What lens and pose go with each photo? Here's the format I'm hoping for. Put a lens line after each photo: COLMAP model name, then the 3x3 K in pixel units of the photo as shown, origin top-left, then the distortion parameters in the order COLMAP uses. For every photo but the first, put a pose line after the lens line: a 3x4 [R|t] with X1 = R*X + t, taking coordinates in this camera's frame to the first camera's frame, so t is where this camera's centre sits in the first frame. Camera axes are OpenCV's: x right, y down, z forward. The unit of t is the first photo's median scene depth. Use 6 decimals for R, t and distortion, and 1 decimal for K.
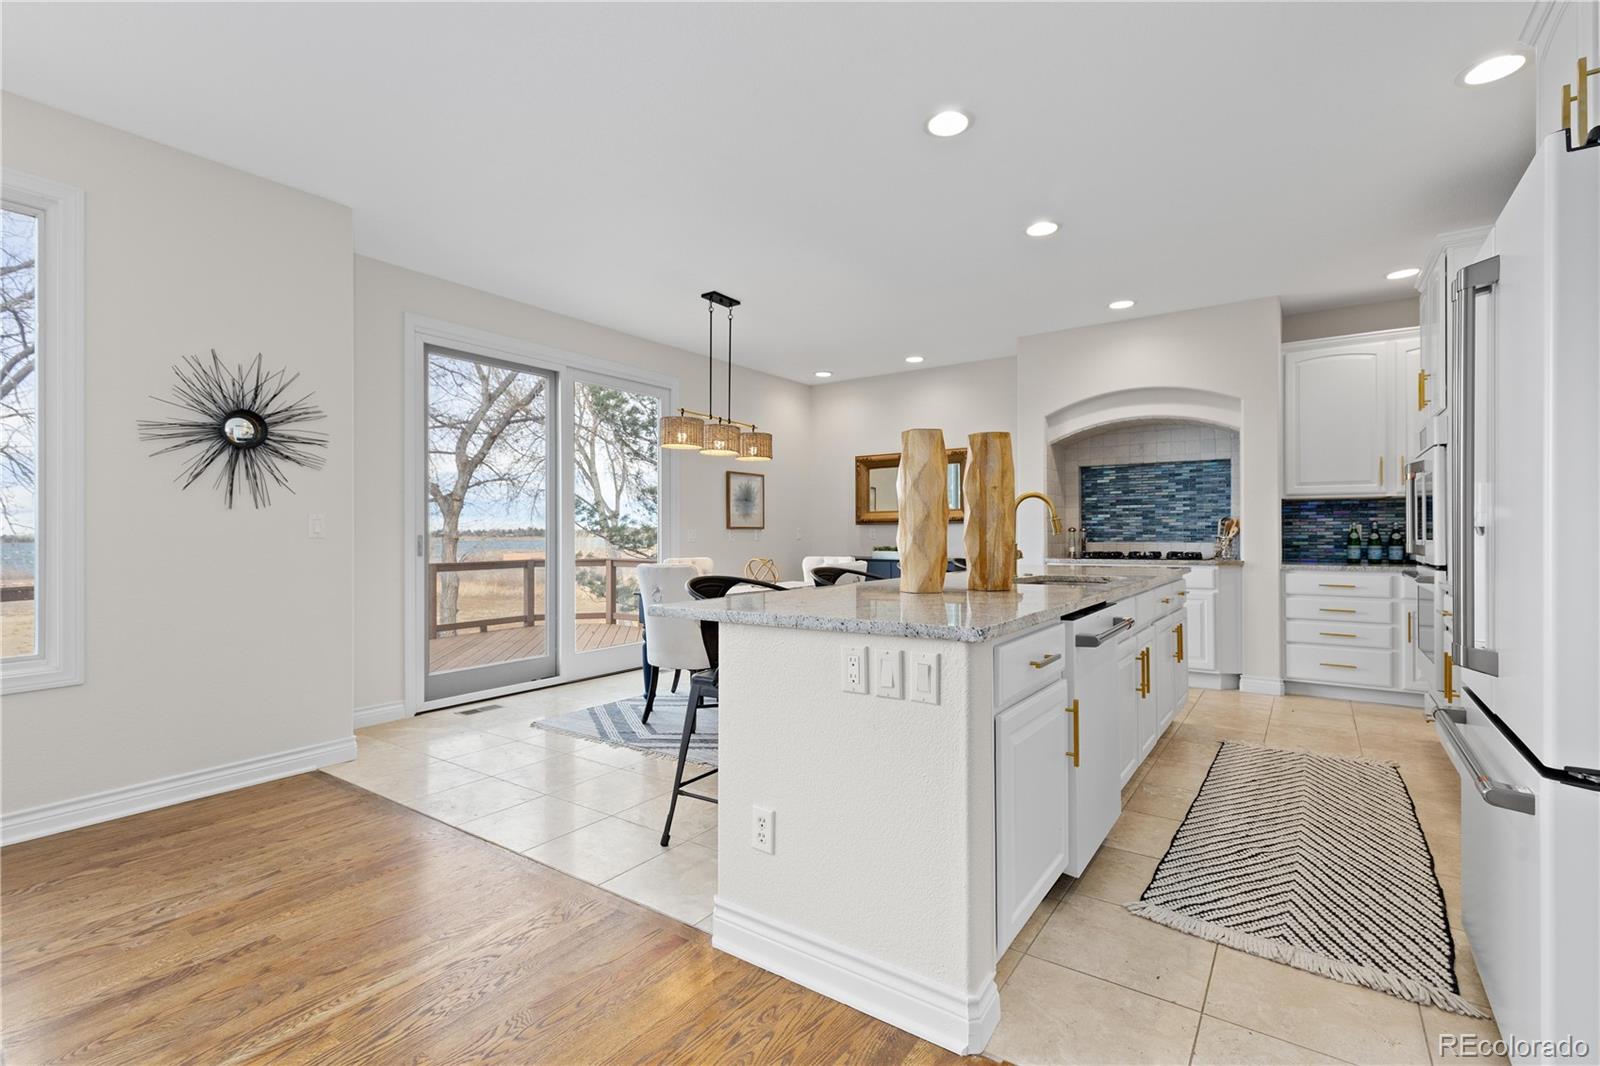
lens RADIAL K [[730.6, 0, 799.7], [0, 730.6, 527.8], [0, 0, 1]] dist [0.009119, -0.000649]
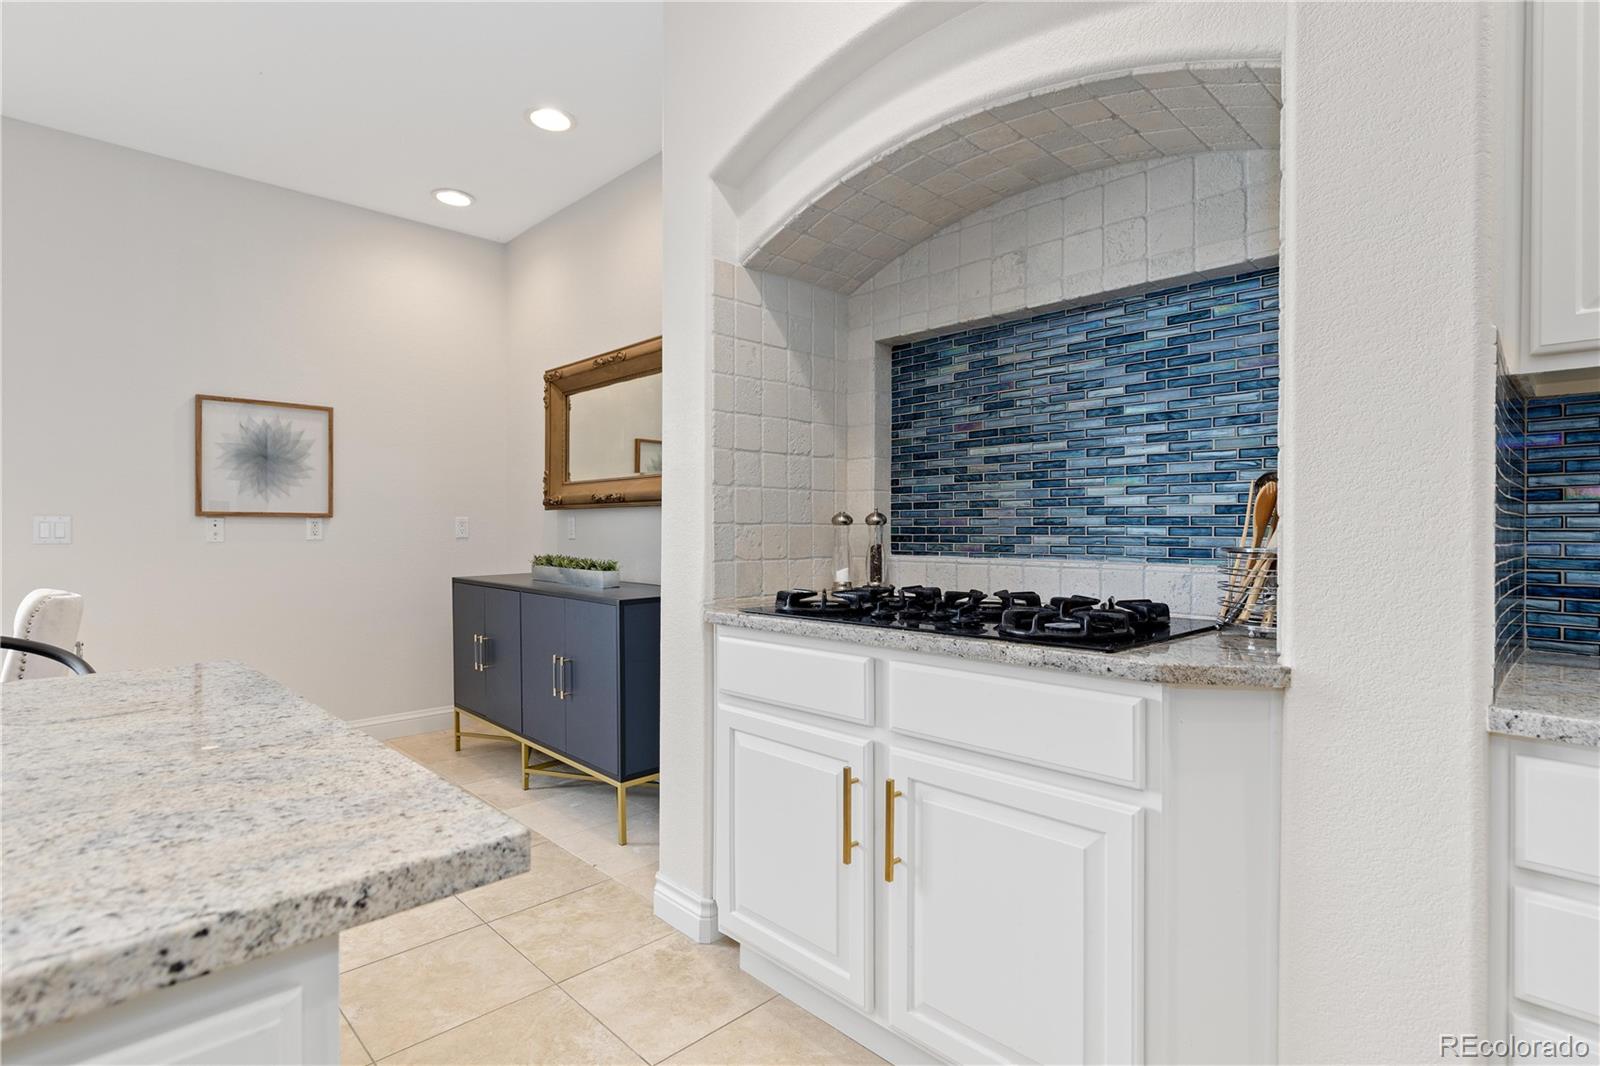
lens RADIAL K [[790.4, 0, 804.0], [0, 790.4, 529.0], [0, 0, 1]] dist [0.004137, 0.000696]
pose [[0.984380, 0.004578, -0.175997, 0.437669], [-0.002694, 0.999937, 0.010942, 0.003105], [0.176036, -0.010297, 0.984330, 0.649137]]
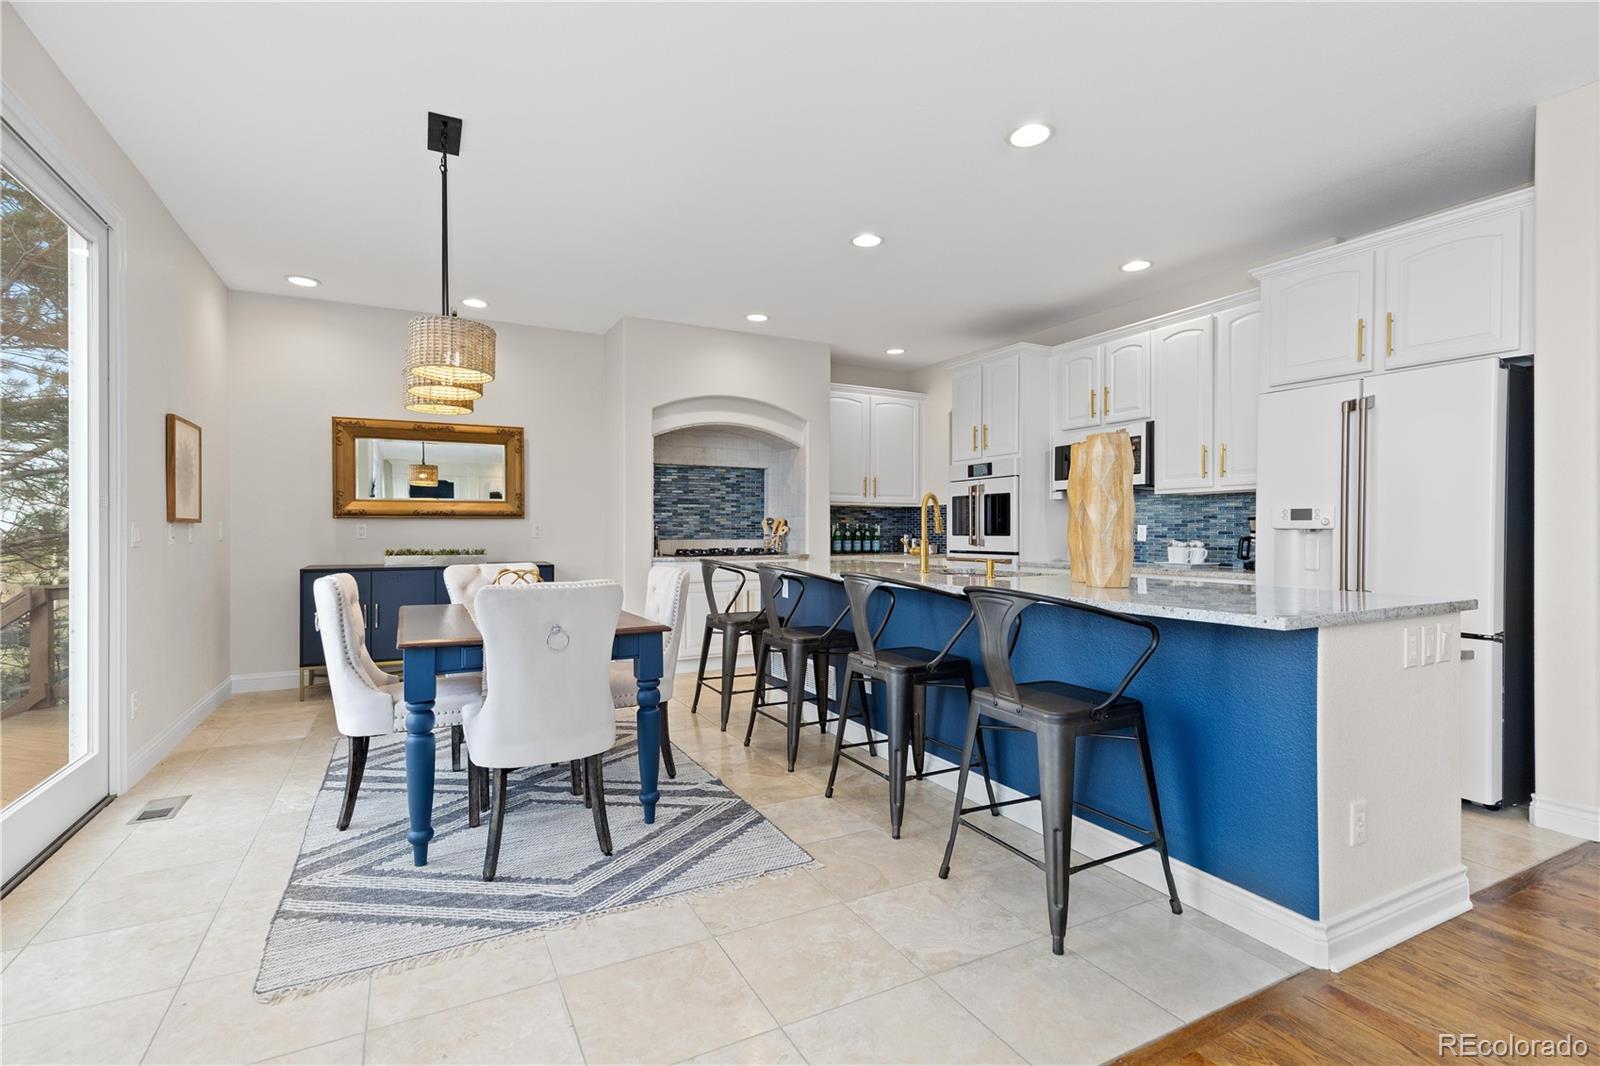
lens RADIAL K [[730.6, 0, 791.8], [0, 730.6, 539.1], [0, 0, 1]] dist [0.009119, -0.000649]
pose [[0.462216, -0.008393, 0.886728, -0.421893], [-0.008684, 0.999864, 0.013990, 0.002944], [-0.886725, -0.014166, 0.462081, 0.395153]]
